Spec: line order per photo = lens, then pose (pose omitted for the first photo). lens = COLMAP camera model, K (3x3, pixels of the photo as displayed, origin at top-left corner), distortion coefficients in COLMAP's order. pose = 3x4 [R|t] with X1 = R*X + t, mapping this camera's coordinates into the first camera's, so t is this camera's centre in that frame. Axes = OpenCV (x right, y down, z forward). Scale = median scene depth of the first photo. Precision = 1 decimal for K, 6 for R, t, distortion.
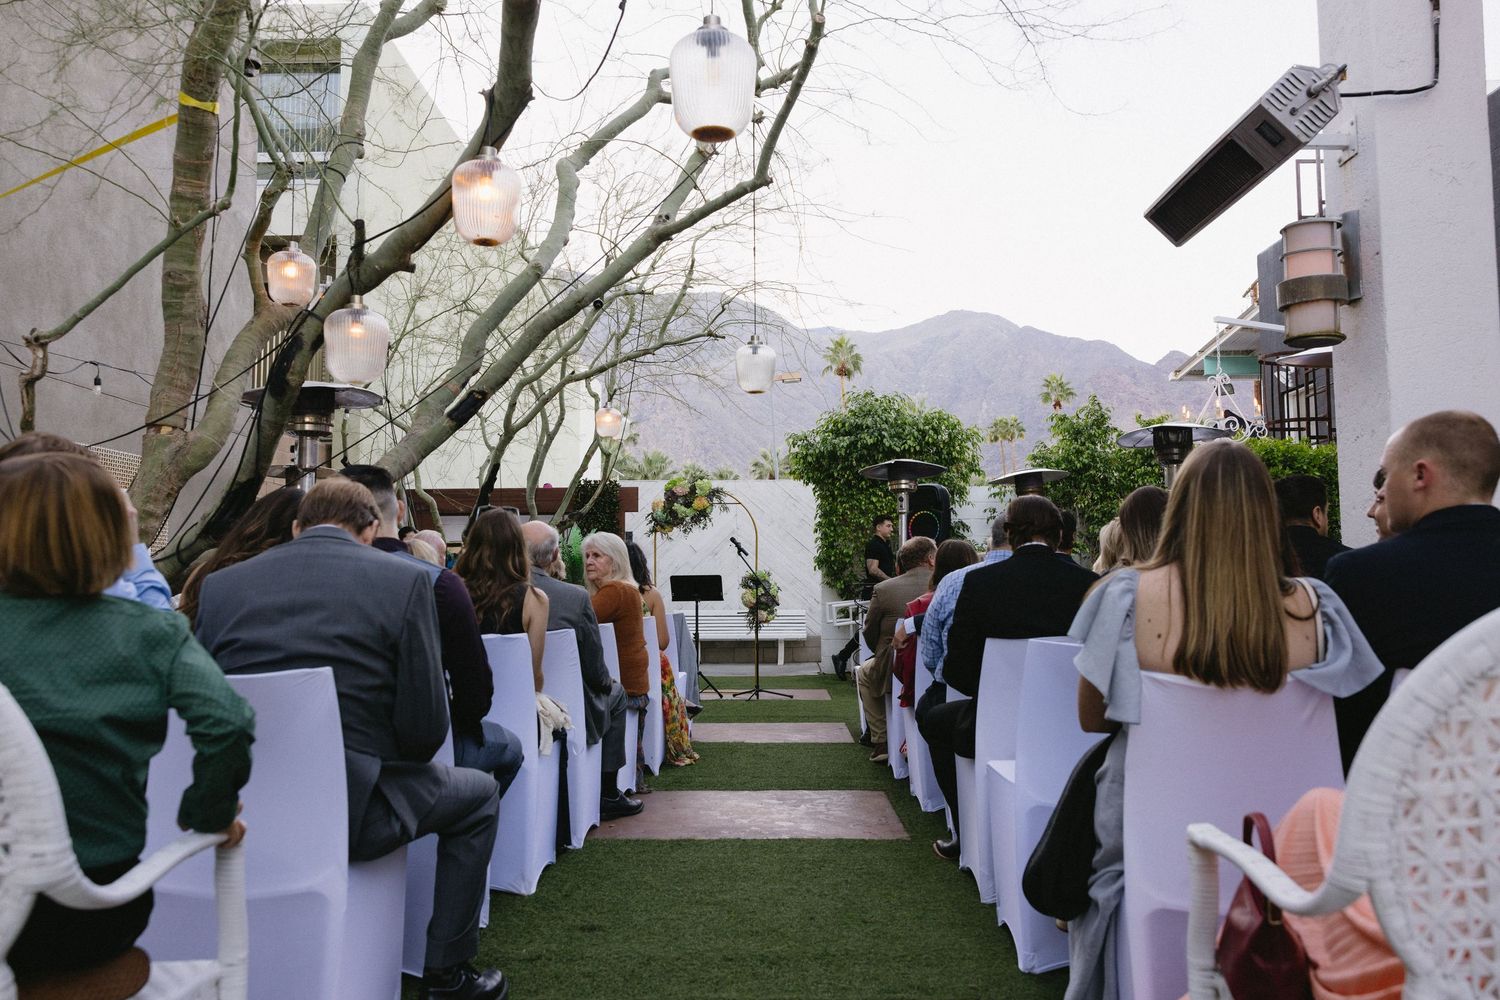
lens RADIAL K [[1191.0, 0, 746.8], [0, 1191.0, 494.9], [0, 0, 1]] dist [-0.002734, -0.000123]
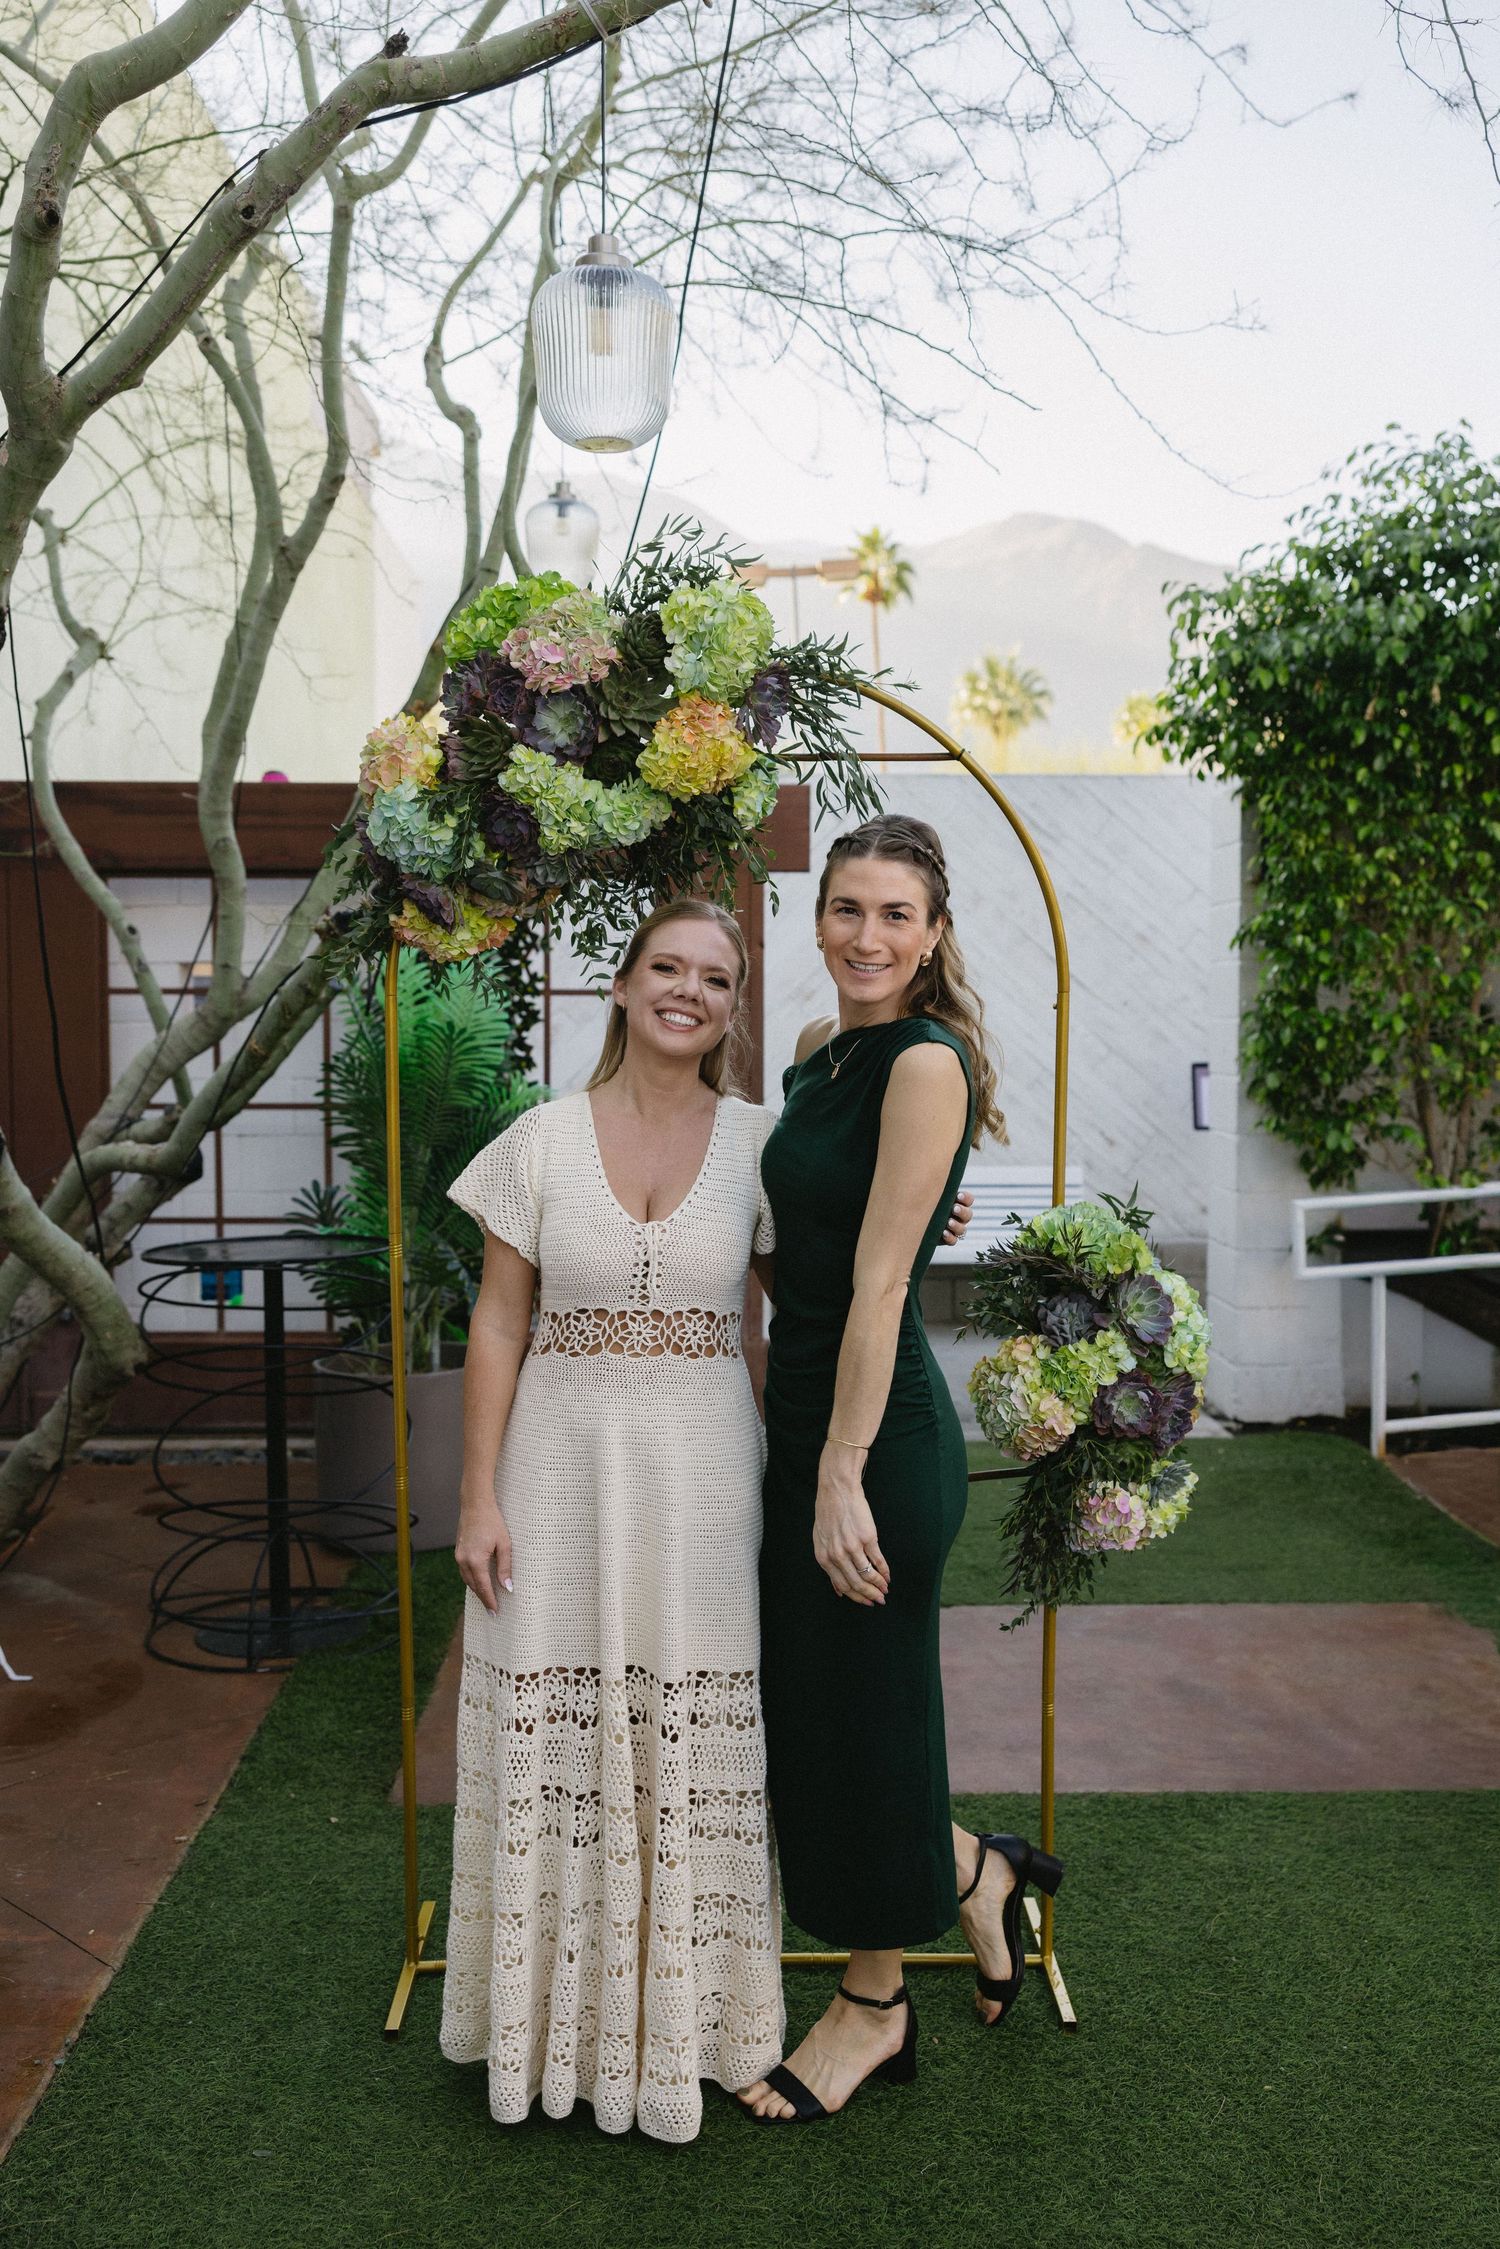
lens RADIAL K [[2022.6, 0, 750.5], [0, 2022.6, 1113.4], [0, 0, 1]] dist [-0.006662, 0.024233]
pose [[0.998913, 0.003987, 0.046437, -0.086162], [-0.010307, 0.990564, 0.136664, 0.006124], [-0.045453, -0.136994, 0.989529, 0.550502]]
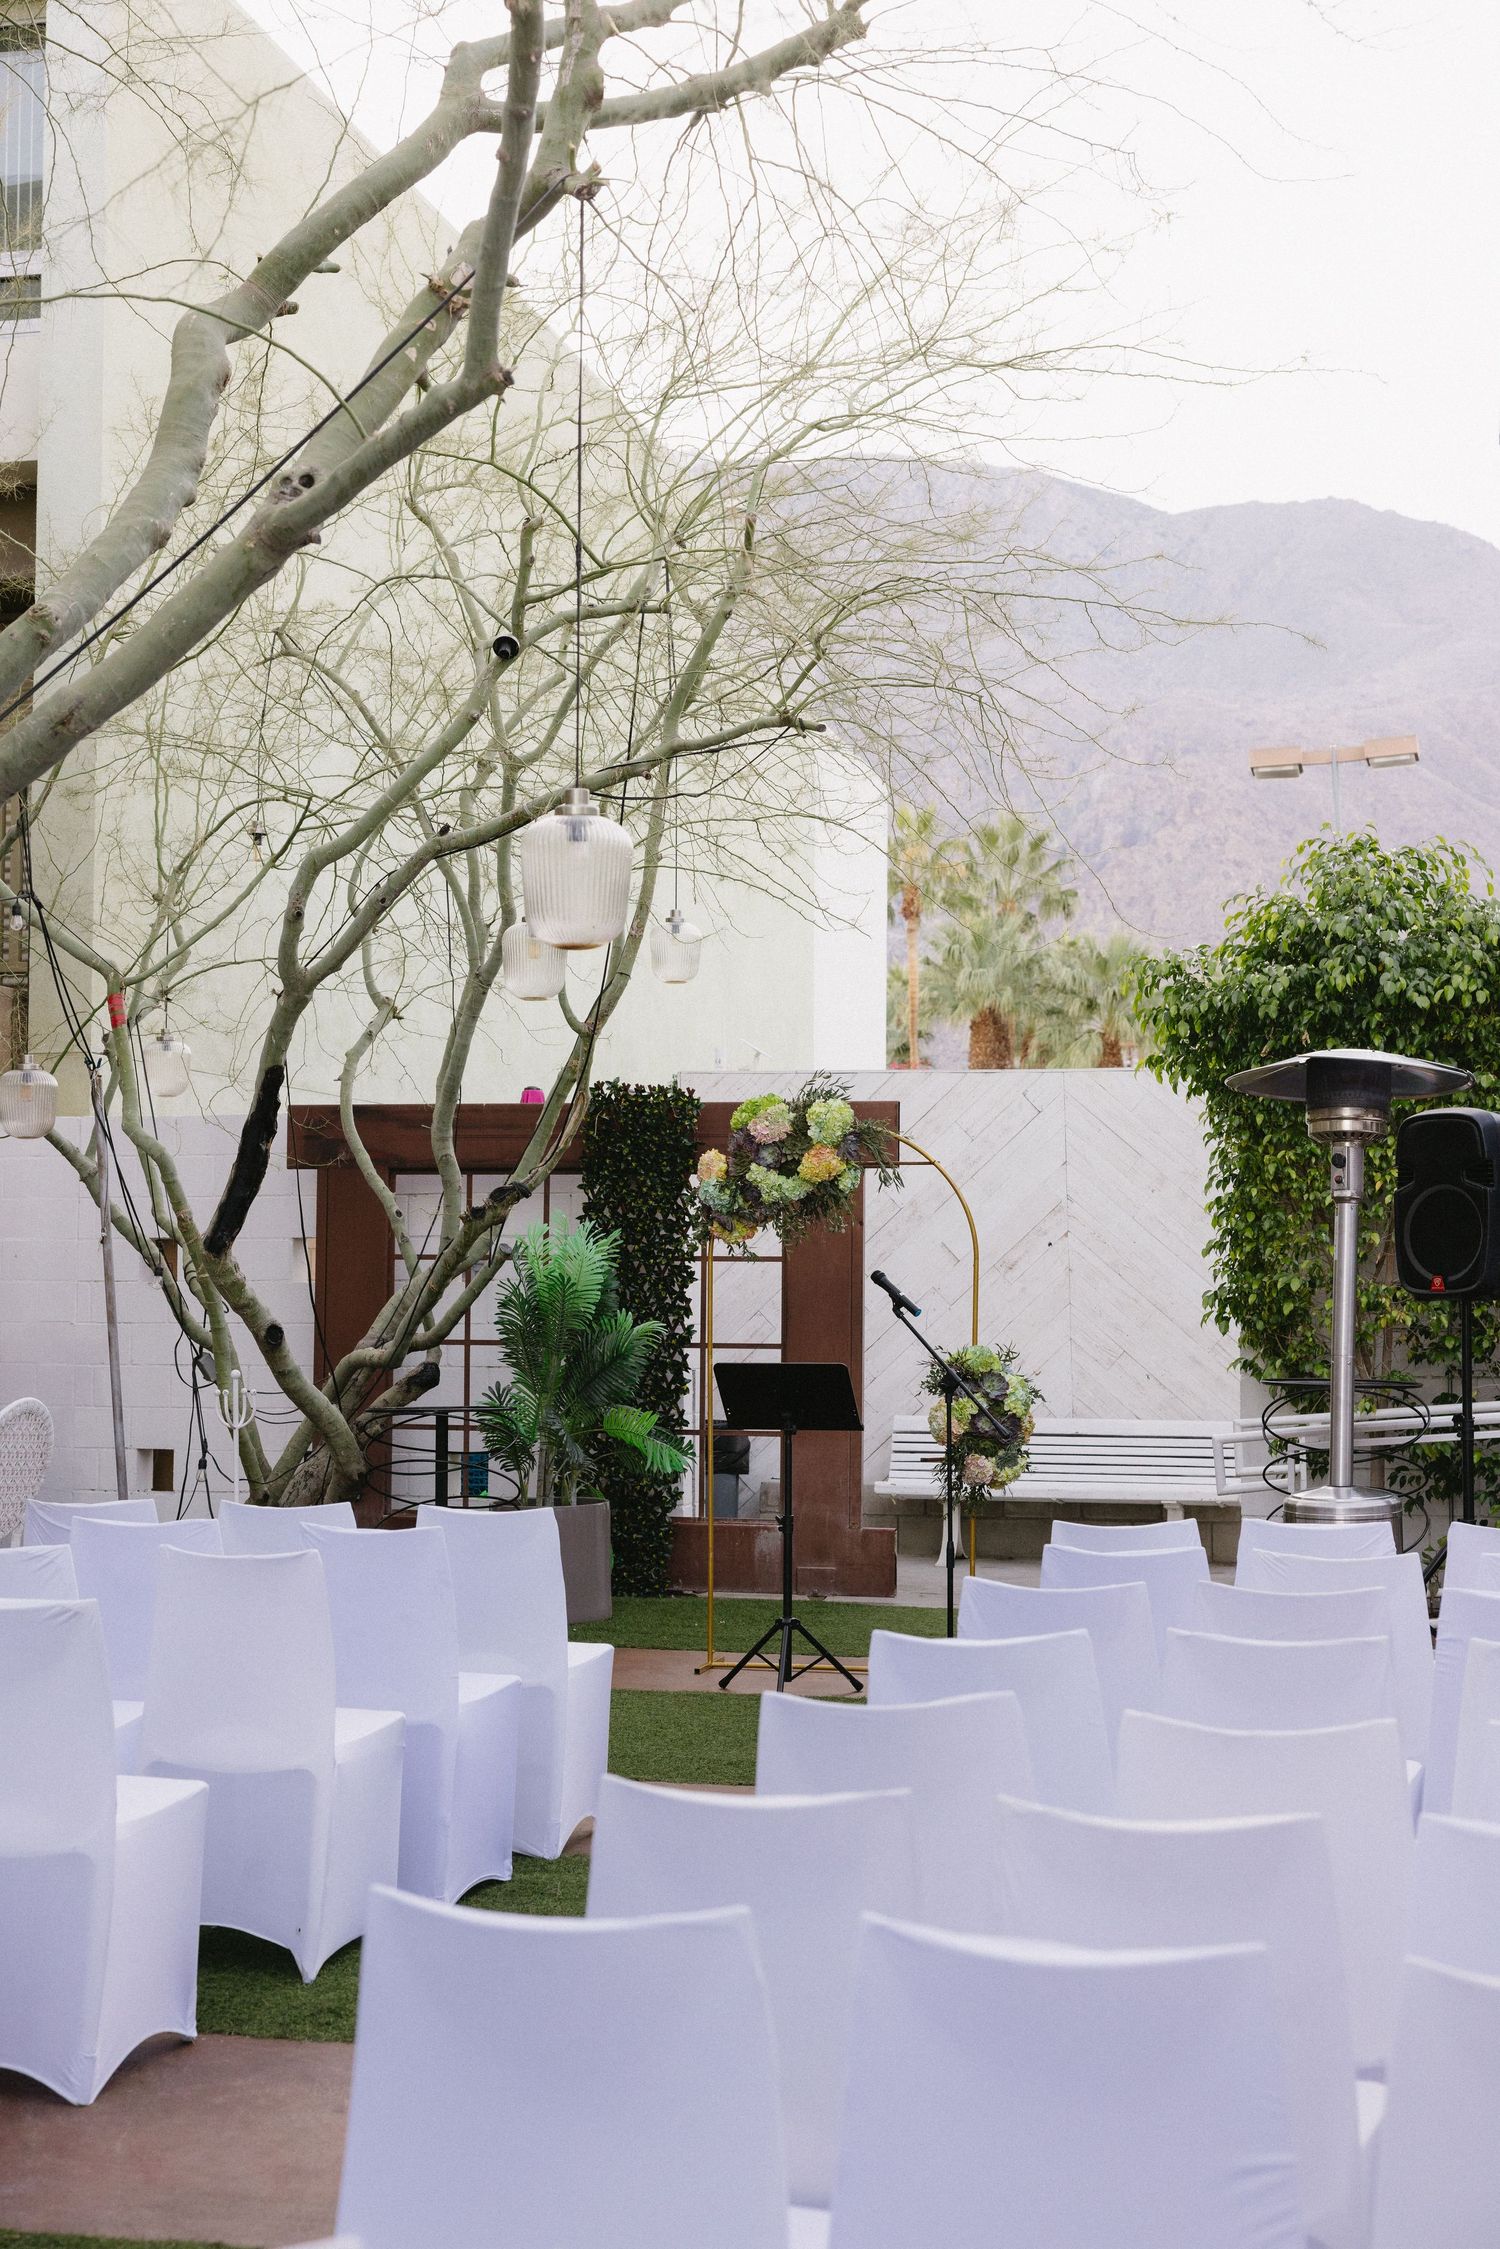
lens RADIAL K [[3091.0, 0, 753.0], [0, 3091.0, 1124.5], [0, 0, 1]] dist [-0.029644, 0.000000]
pose [[0.977330, -0.000079, -0.211720, 0.126460], [0.006070, 0.999599, 0.027651, -0.028071], [0.211633, -0.028309, 0.976939, 0.043409]]
